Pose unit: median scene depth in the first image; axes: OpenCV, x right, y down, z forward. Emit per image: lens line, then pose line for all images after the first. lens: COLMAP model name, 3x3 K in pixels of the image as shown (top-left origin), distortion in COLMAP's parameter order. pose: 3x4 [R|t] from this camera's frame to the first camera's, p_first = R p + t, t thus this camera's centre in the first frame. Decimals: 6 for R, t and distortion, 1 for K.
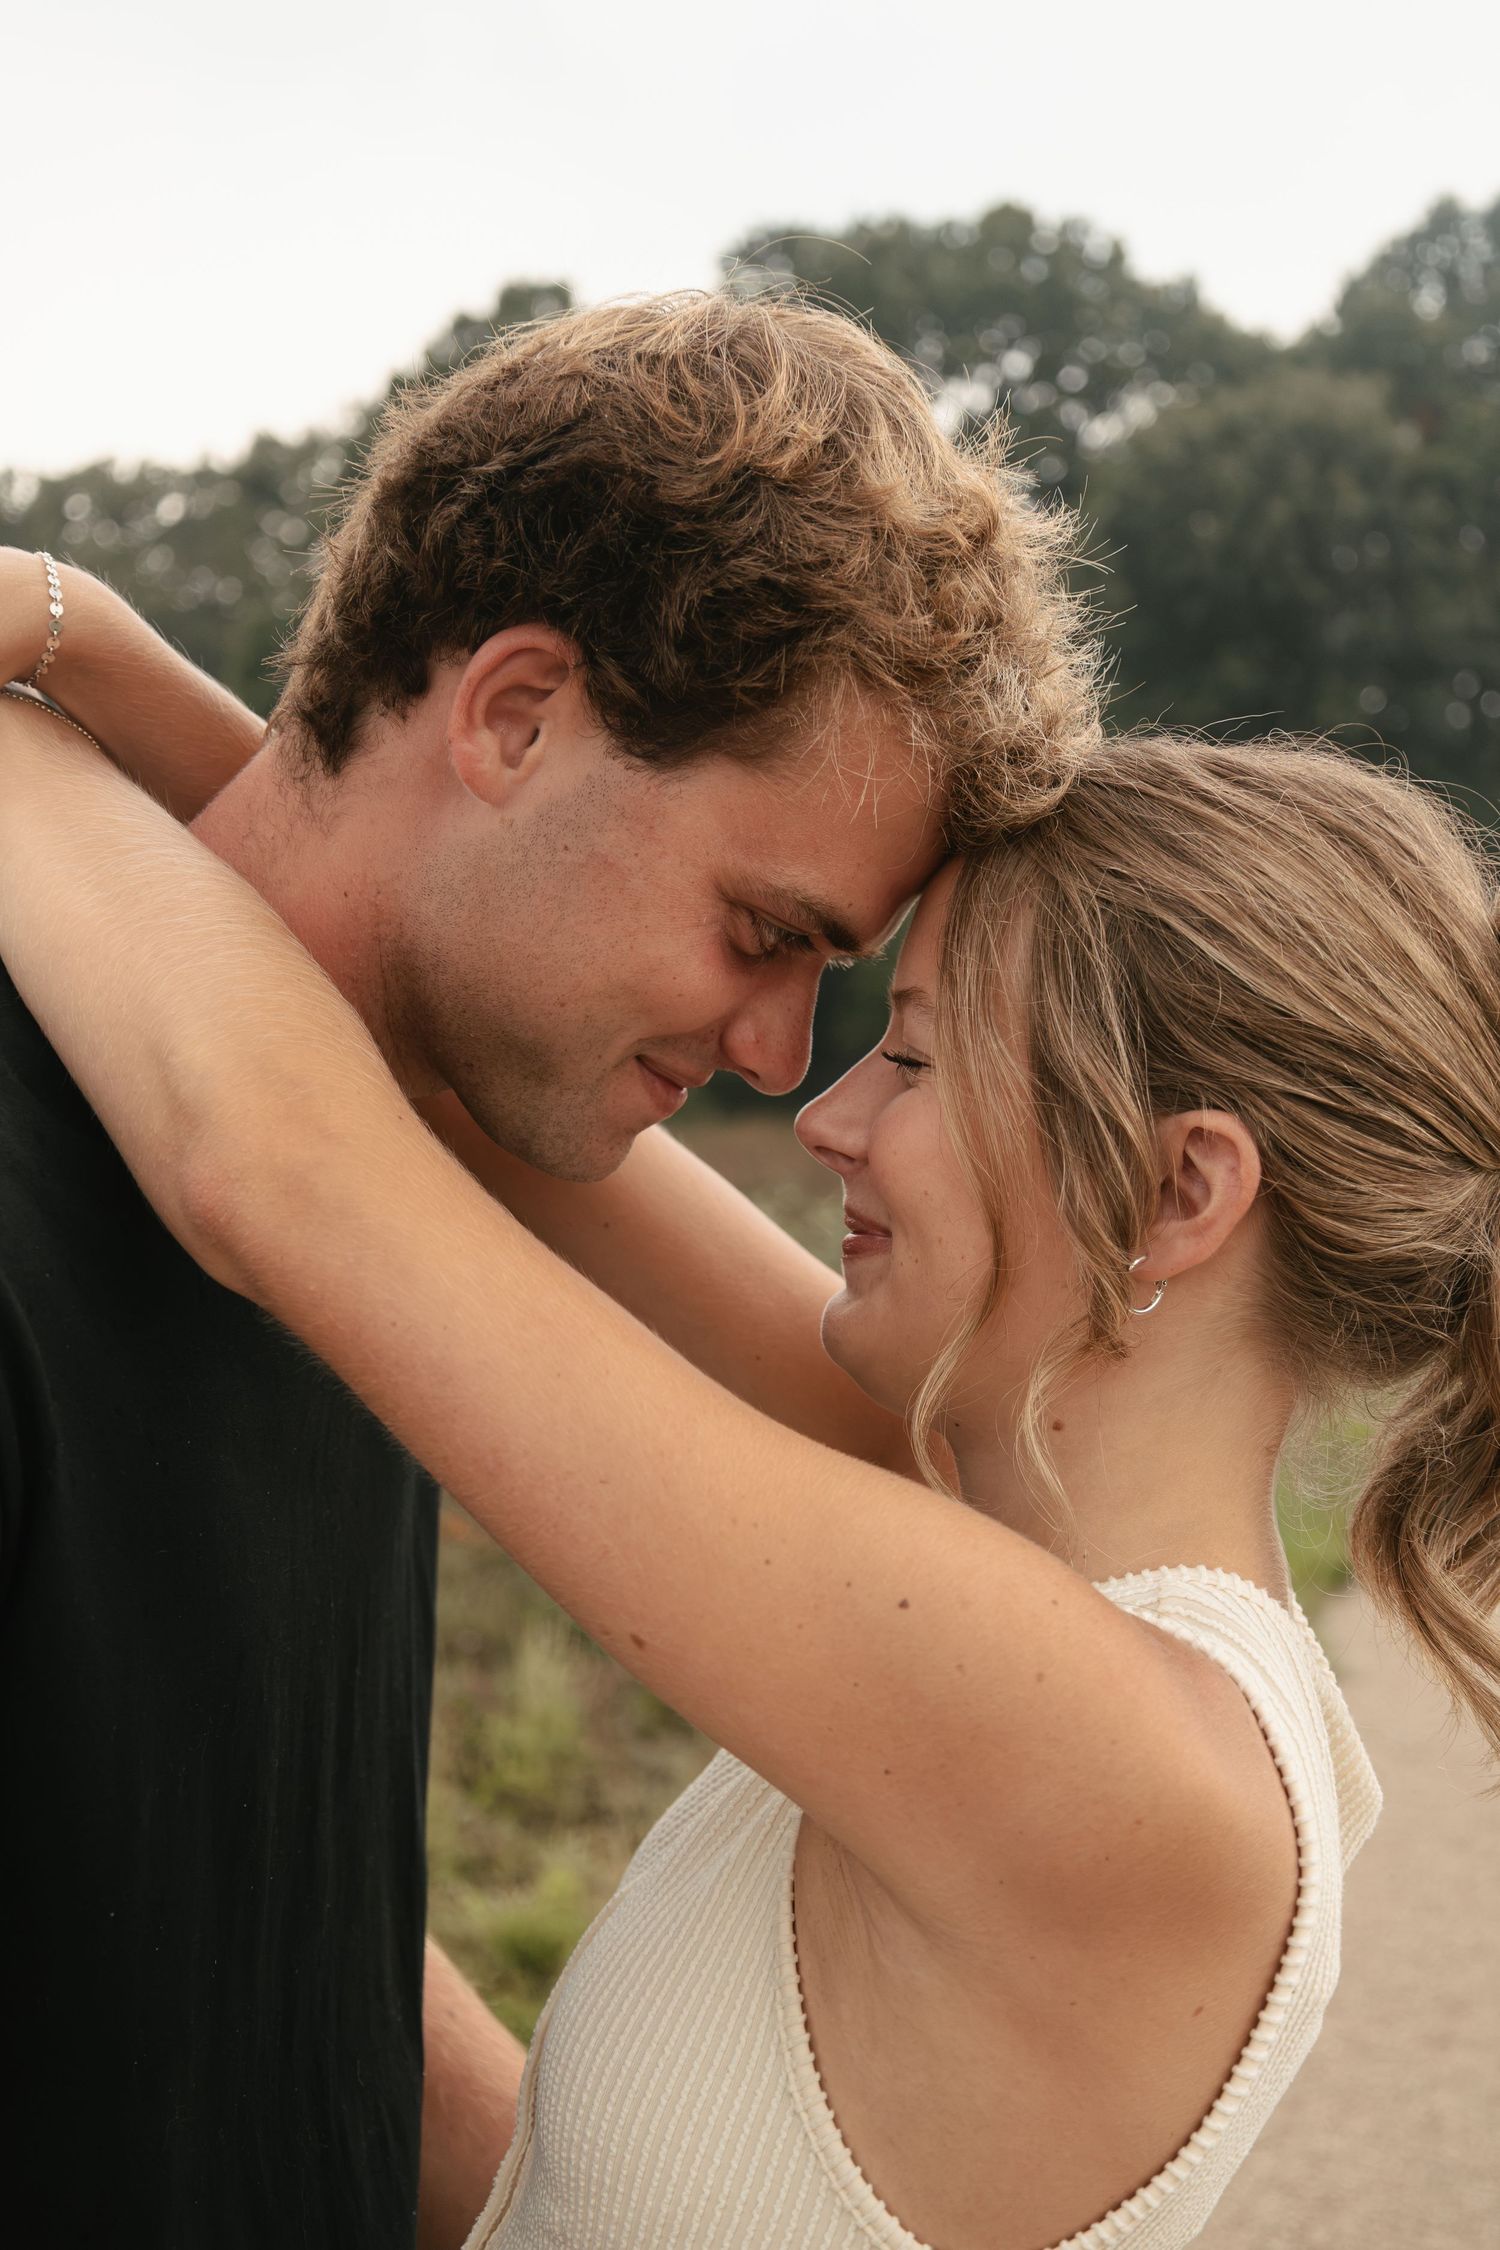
lens RADIAL K [[3216.5, 0, 654.9], [0, 3216.5, 1065.7], [0, 0, 1]] dist [0.007452, 0.000000]
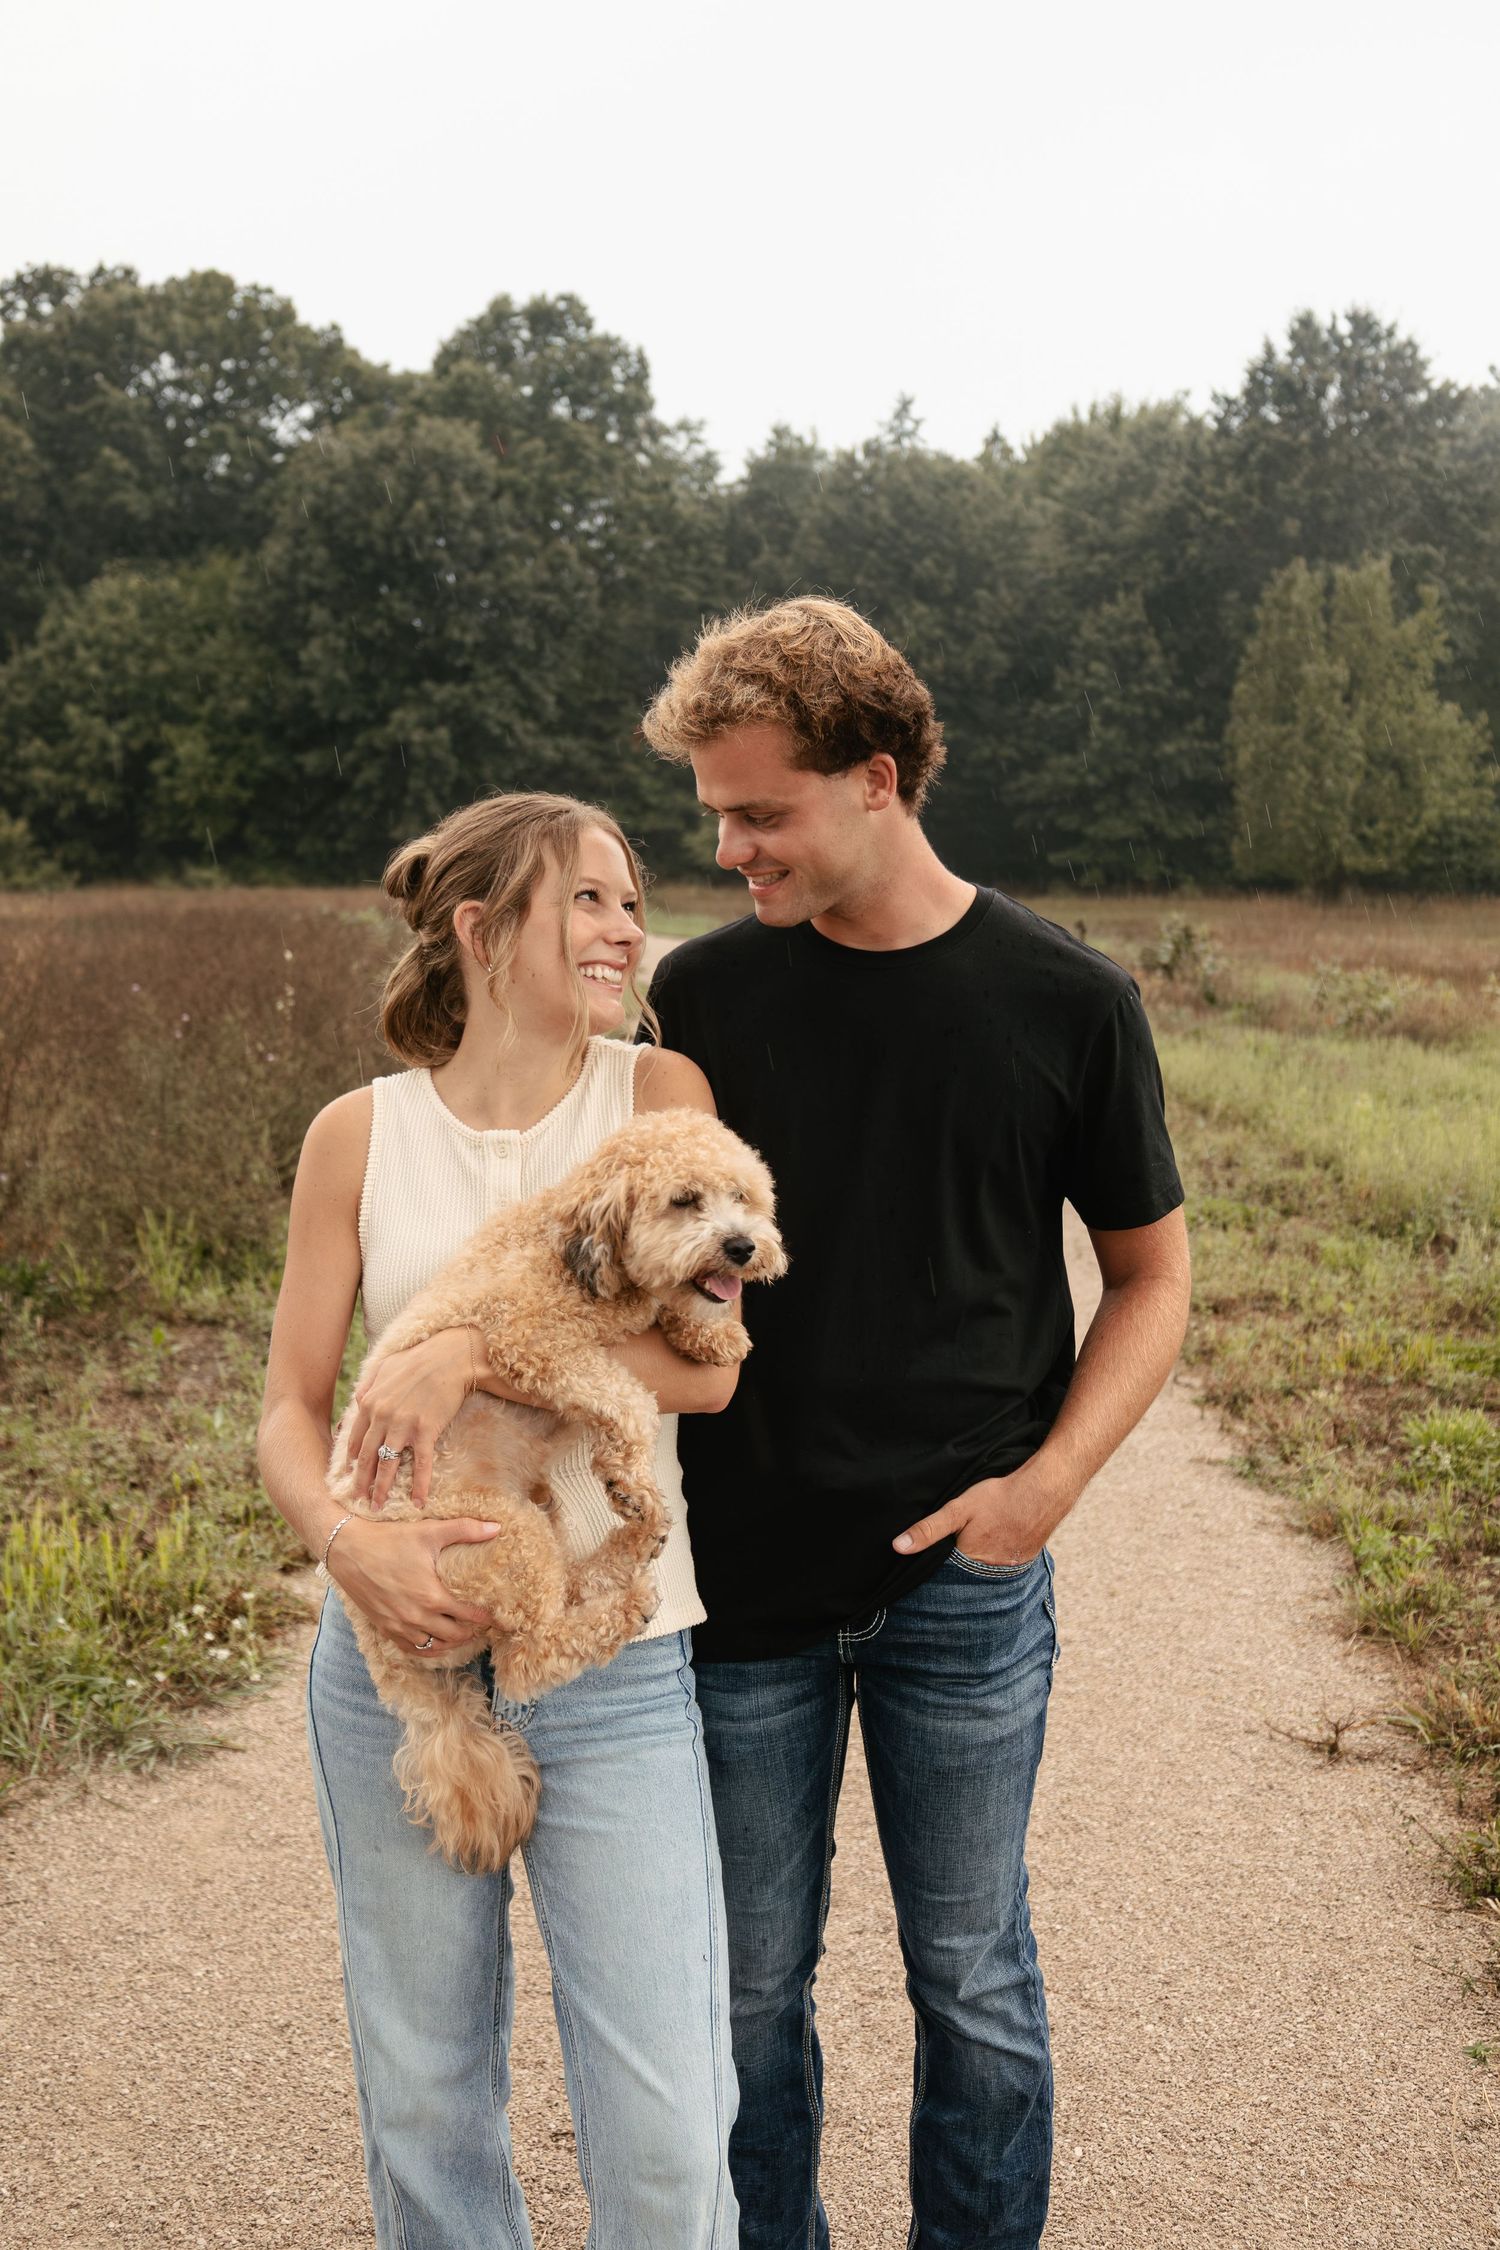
lens RADIAL K [[2499.0, 0, 831.5], [0, 2499.0, 1117.7], [0, 0, 1]] dist [-0.015442, 0.000000]
pose [[0.922527, -0.057975, 0.381552, -0.105064], [0.015064, 0.993308, 0.114505, -0.005375], [-0.385638, -0.099886, 0.917228, -0.251900]]
